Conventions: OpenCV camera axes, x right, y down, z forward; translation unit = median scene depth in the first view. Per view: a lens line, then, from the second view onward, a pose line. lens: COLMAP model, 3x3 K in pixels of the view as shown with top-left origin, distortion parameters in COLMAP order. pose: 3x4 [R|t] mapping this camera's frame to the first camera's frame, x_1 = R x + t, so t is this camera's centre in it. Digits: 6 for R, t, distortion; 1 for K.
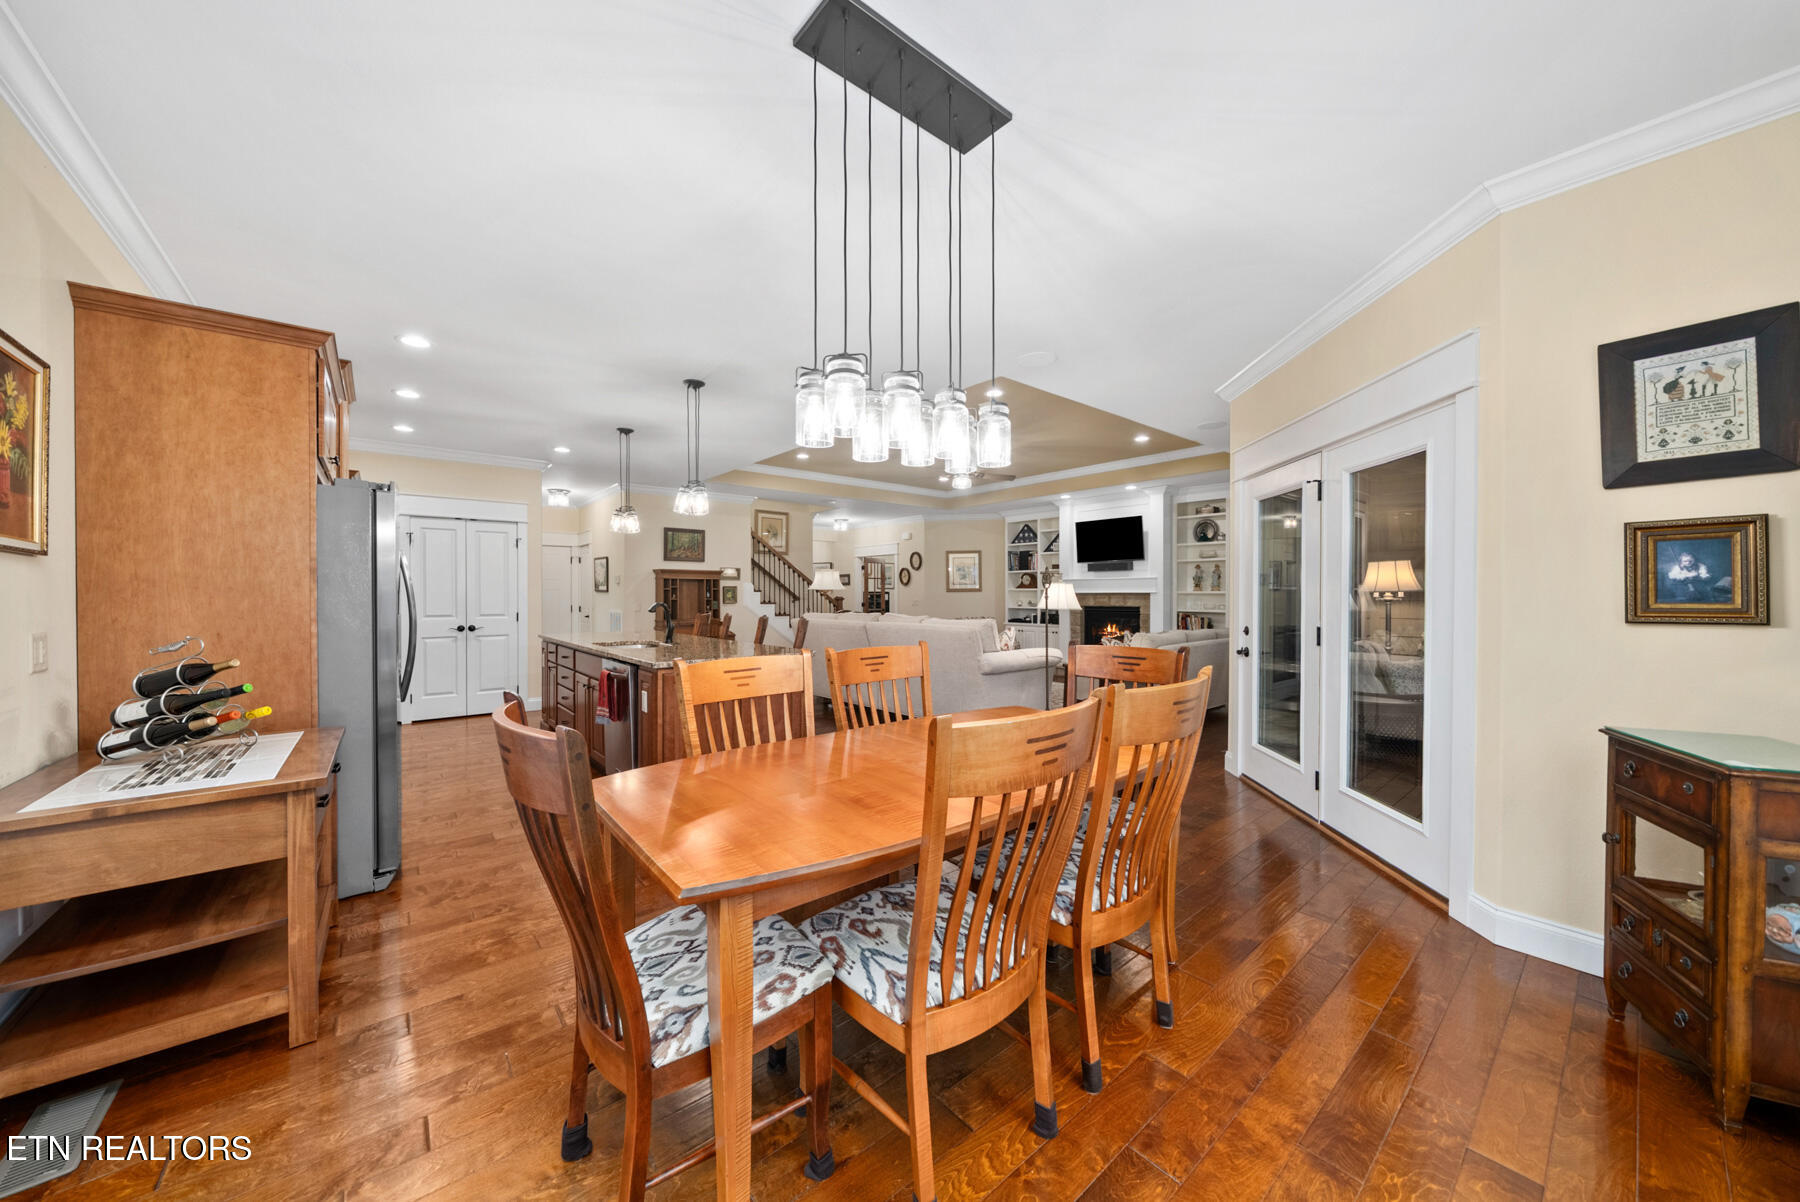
lens RADIAL K [[626.2, 0, 893.3], [0, 626.2, 588.9], [0, 0, 1]] dist [-0.001199, -0.000015]
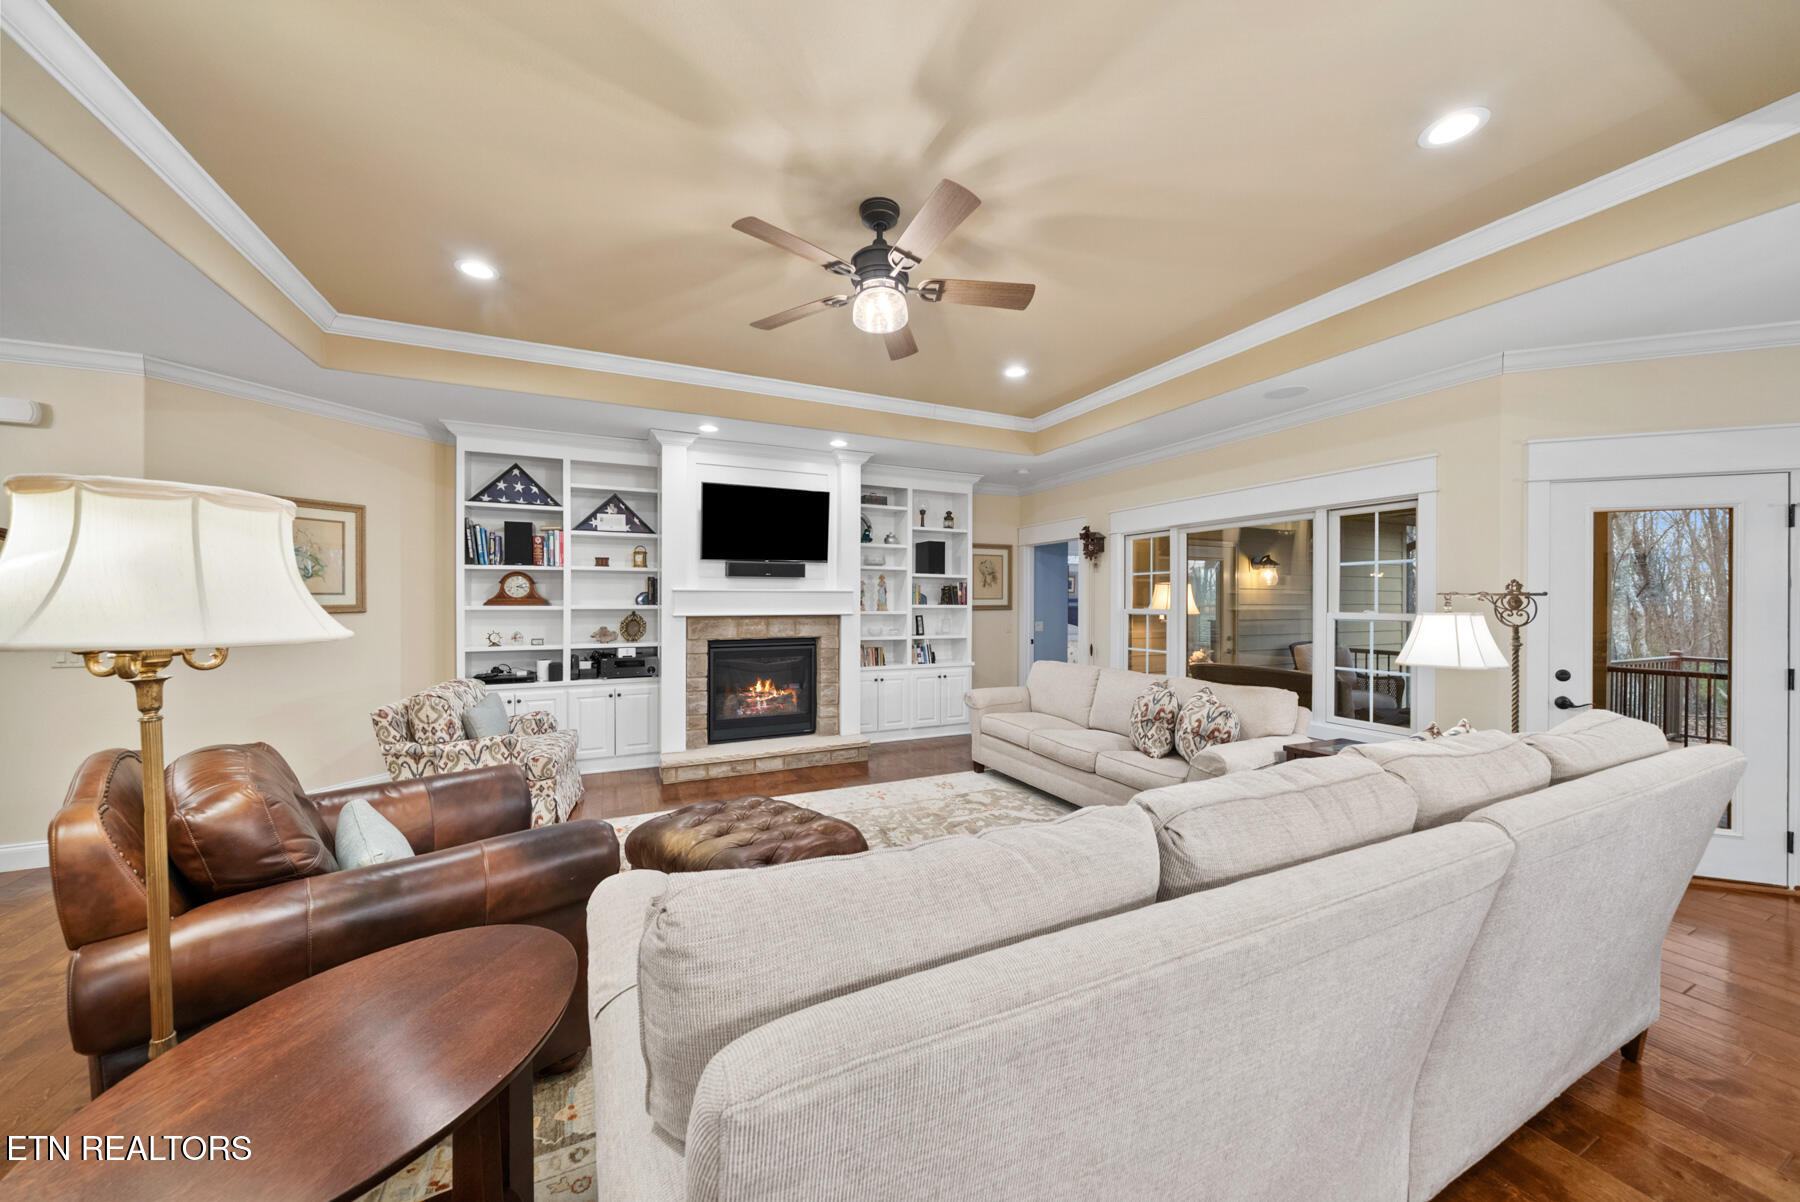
lens RADIAL K [[617.1, 0, 897.1], [0, 617.1, 599.1], [0, 0, 1]] dist [-0.004414, -0.000015]
pose [[0.246243, 0.002996, 0.969203, -0.175137], [-0.009934, 0.999950, -0.000567, -0.009244], [-0.969157, -0.009488, 0.246261, 0.719614]]
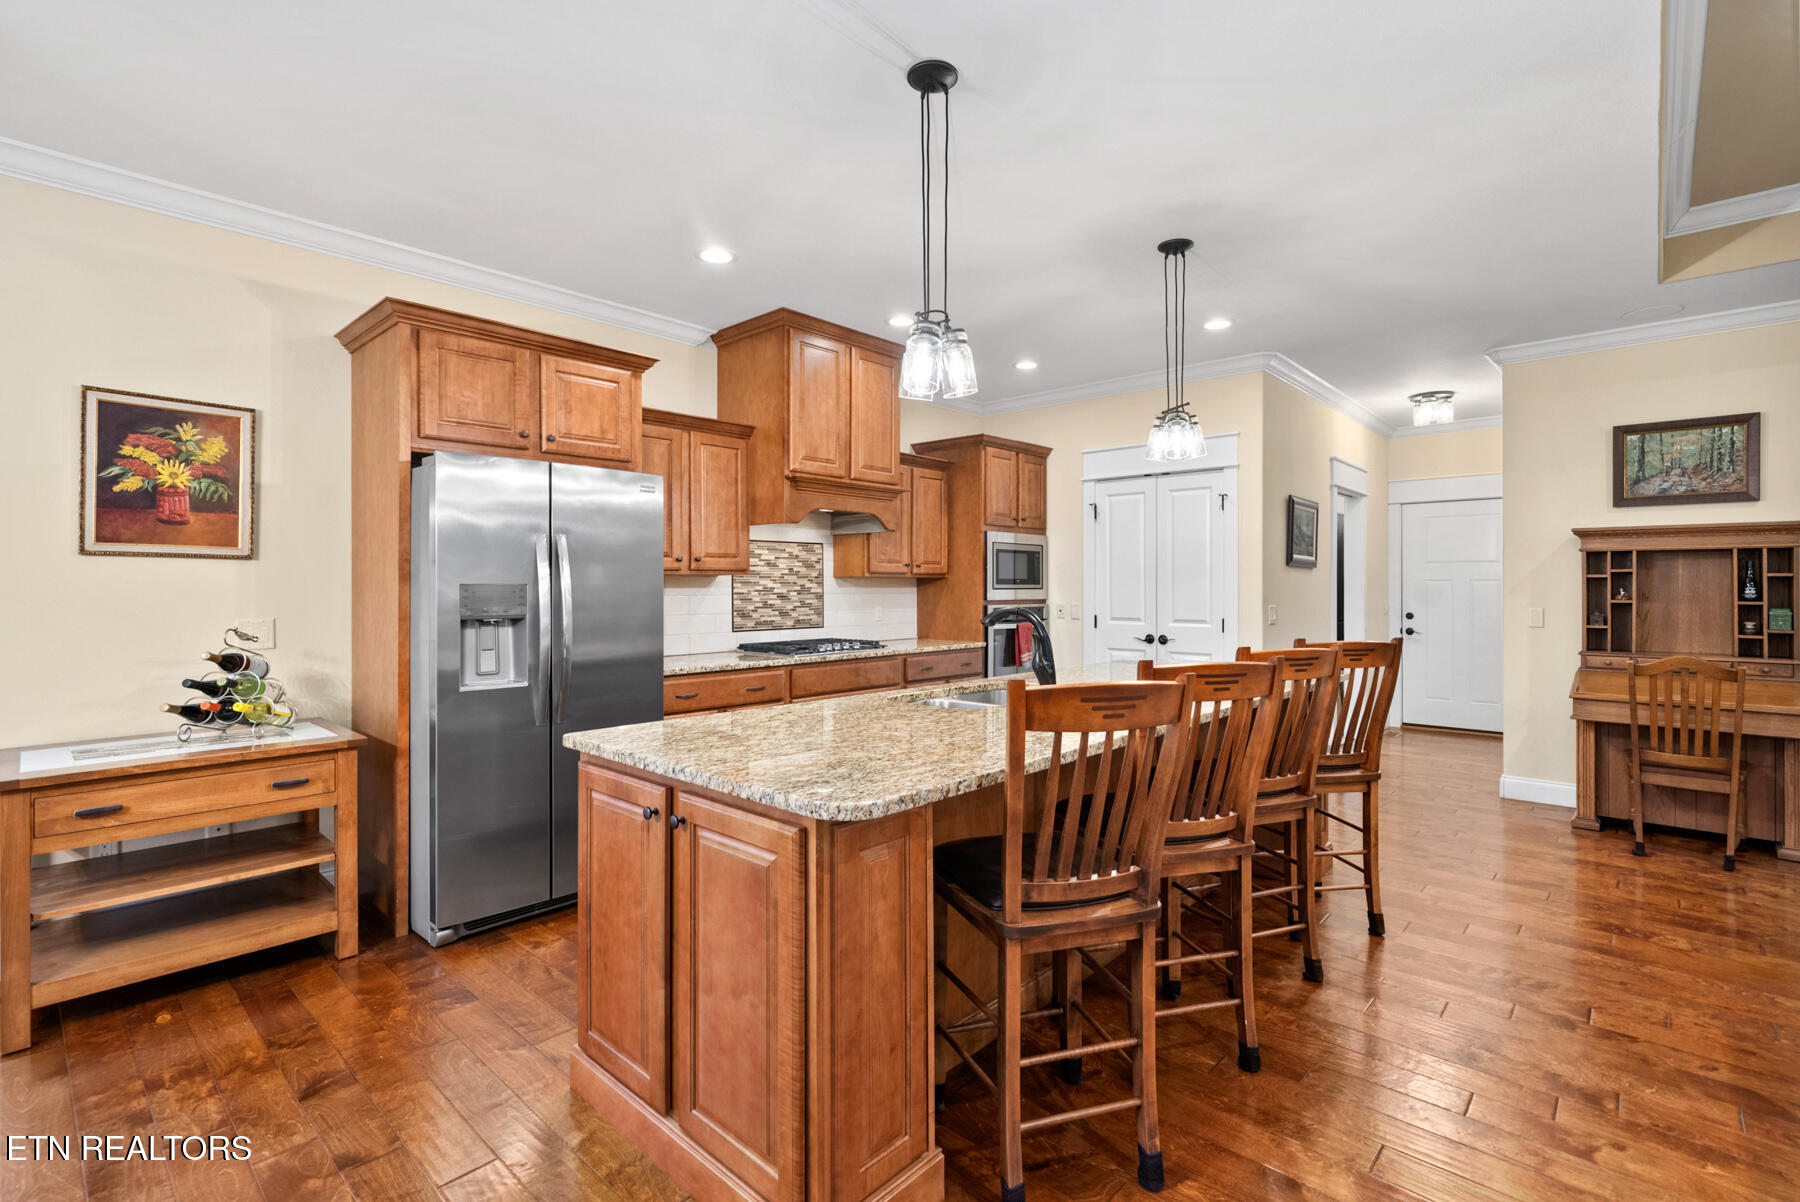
lens RADIAL K [[821.6, 0, 898.3], [0, 821.6, 584.5], [0, 0, 1]] dist [-0.000133, 0.000942]
pose [[0.143818, -0.000137, -0.989604, 0.092130], [0.007836, 0.999969, 0.001000, 0.000957], [0.989573, -0.007898, 0.143814, 0.413336]]
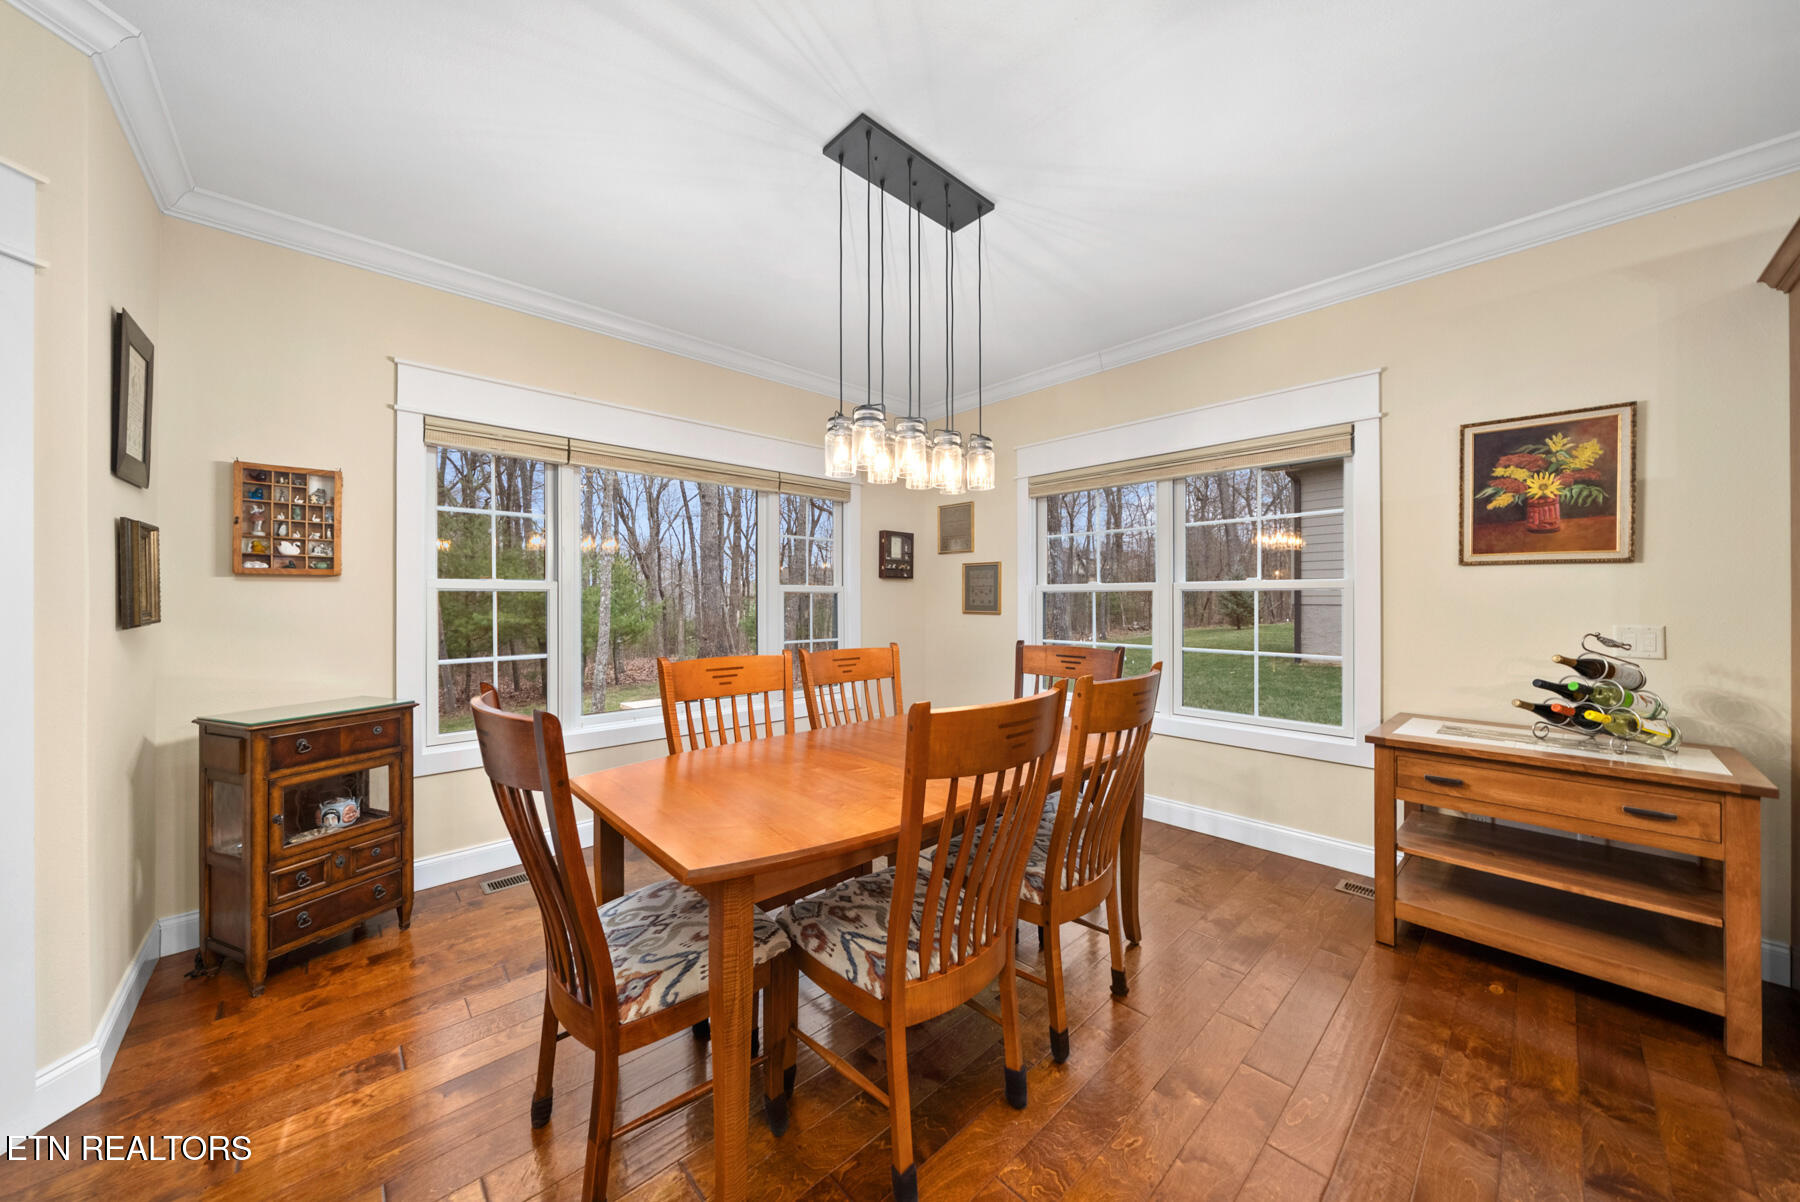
lens RADIAL K [[617.1, 0, 897.1], [0, 617.1, 599.1], [0, 0, 1]] dist [-0.004414, -0.000015]
pose [[-0.997773, 0.002497, -0.066648, 0.020433], [0.002924, 0.999976, -0.006314, 0.003914], [0.066631, -0.006495, -0.997757, 0.416300]]
